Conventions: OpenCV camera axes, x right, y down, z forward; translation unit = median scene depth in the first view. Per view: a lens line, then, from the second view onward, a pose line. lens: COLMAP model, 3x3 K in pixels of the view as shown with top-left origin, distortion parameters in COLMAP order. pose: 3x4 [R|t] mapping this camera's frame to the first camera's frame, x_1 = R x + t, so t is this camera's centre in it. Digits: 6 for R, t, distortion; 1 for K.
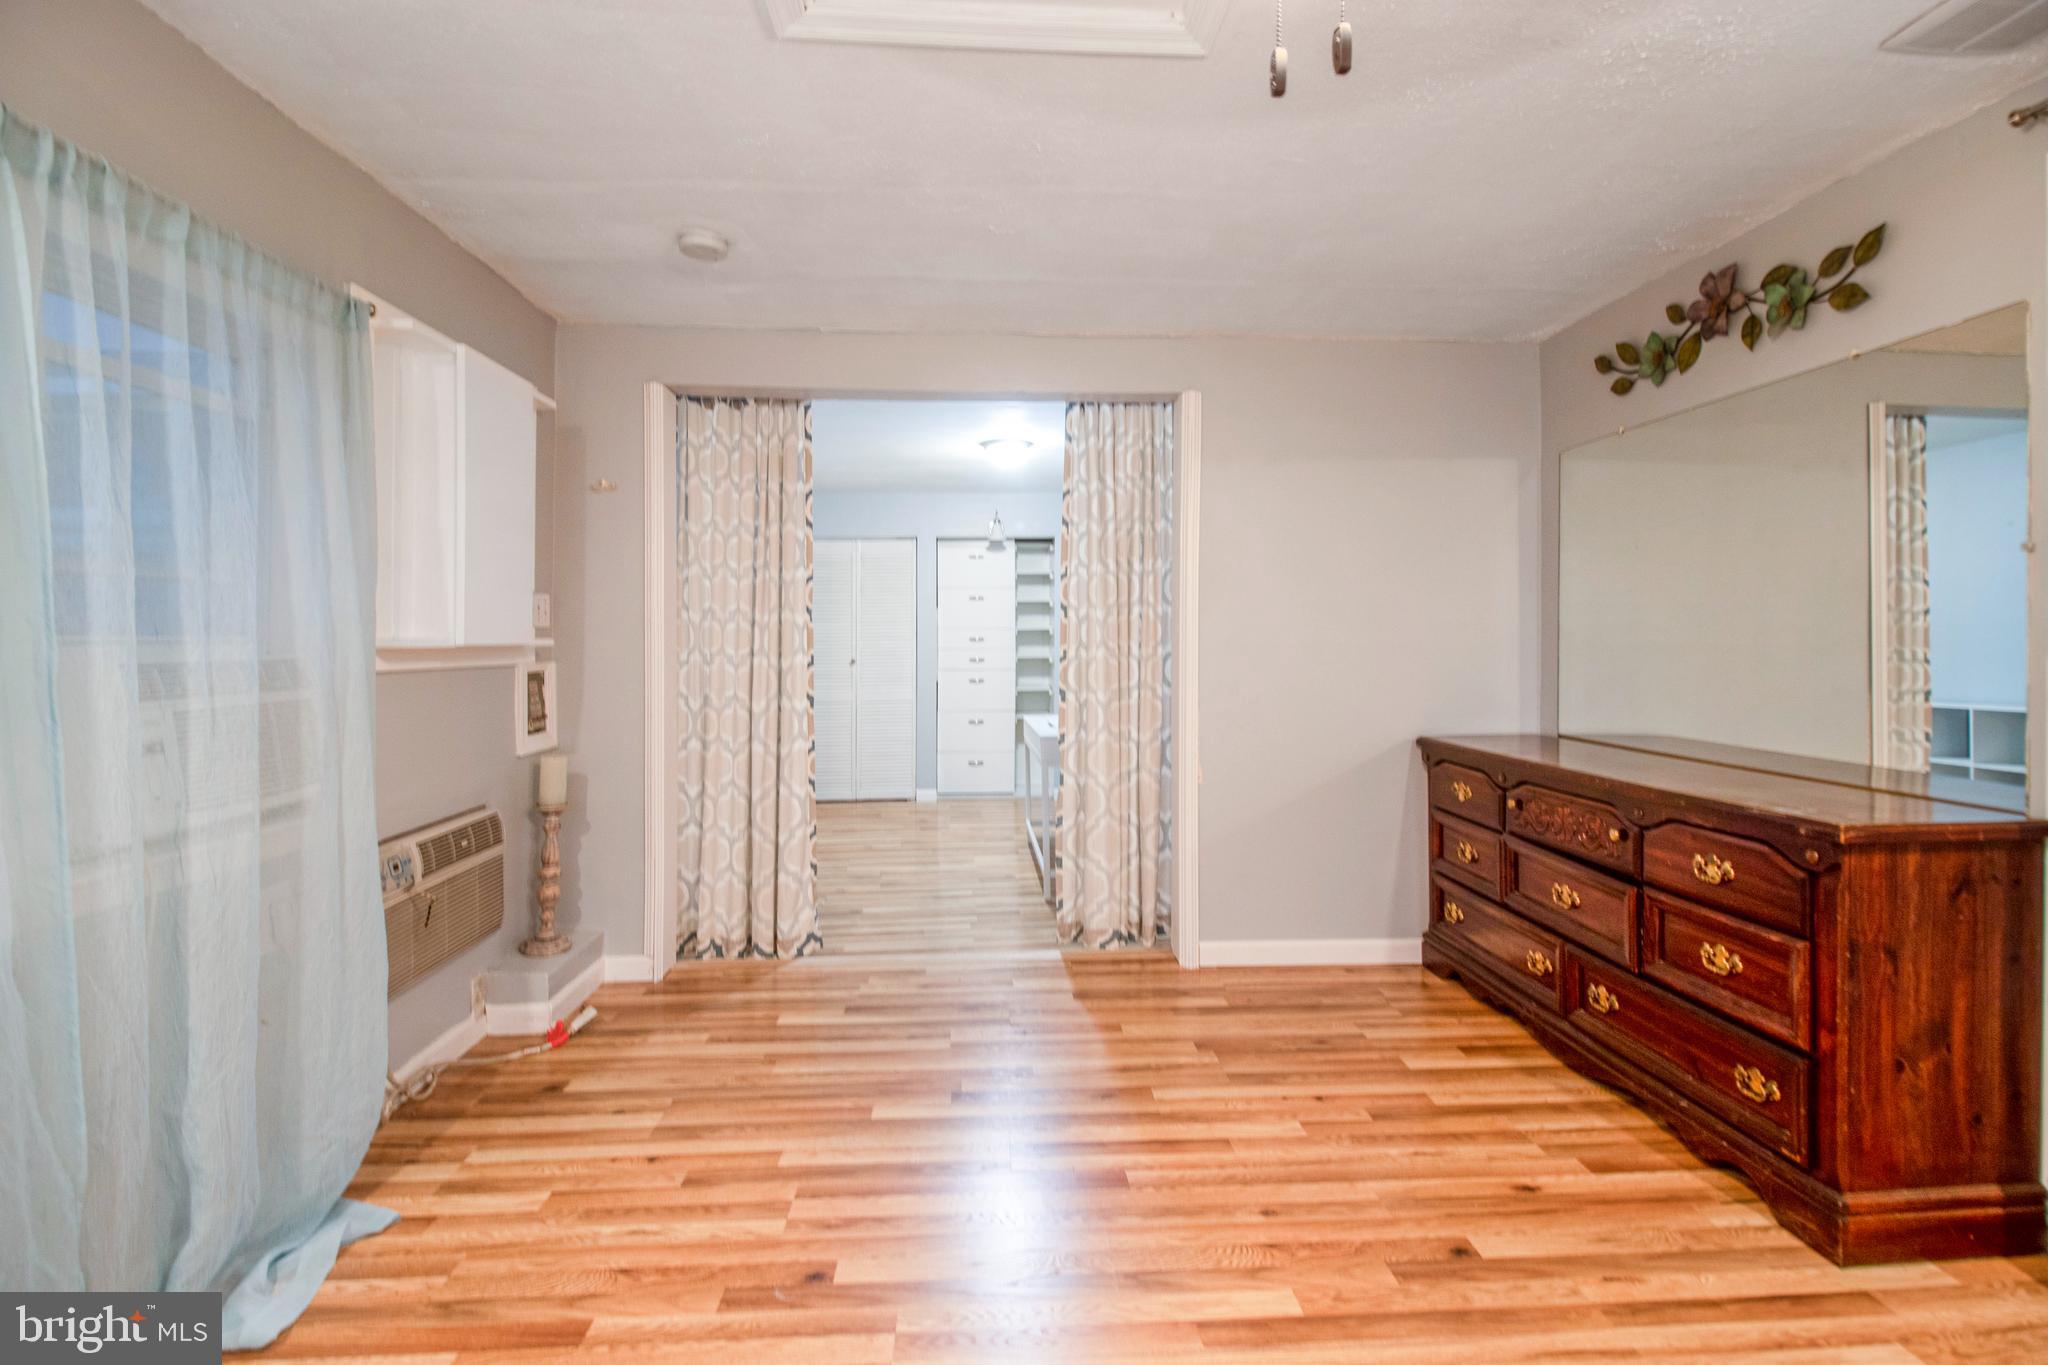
lens RADIAL K [[939.3, 0, 1023.6], [0, 939.3, 646.9], [0, 0, 1]] dist [0.017393, -0.011564]
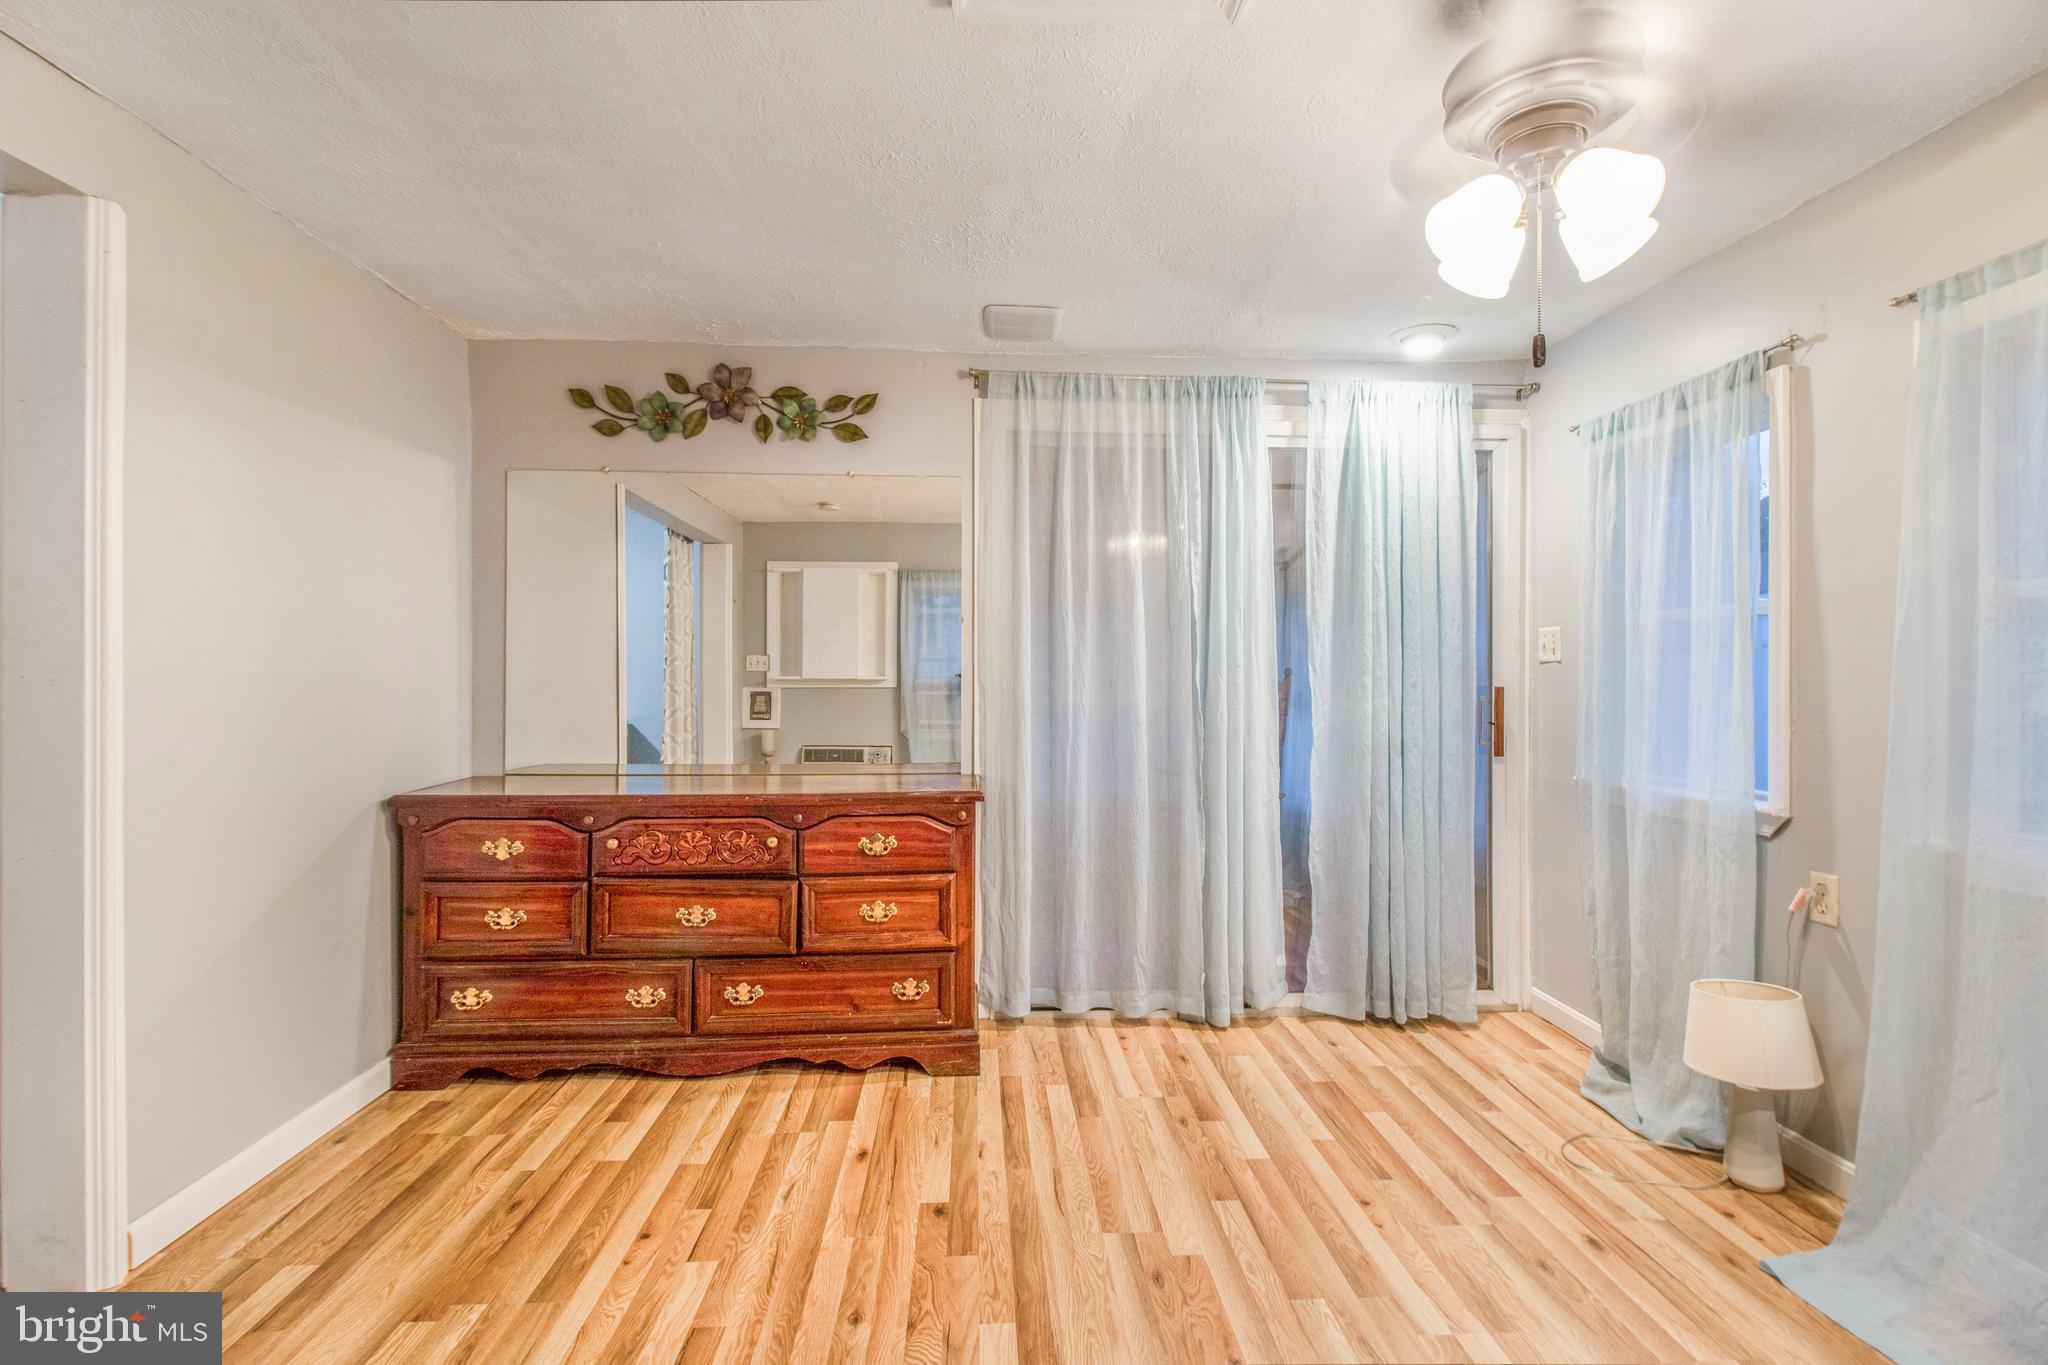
lens RADIAL K [[939.3, 0, 1028.5], [0, 939.3, 676.8], [0, 0, 1]] dist [0.017393, -0.011564]
pose [[-0.009418, -0.002571, 0.999952, -0.491036], [0.004025, 0.999988, 0.002609, -0.003494], [-0.999948, 0.004050, -0.009408, 0.660138]]
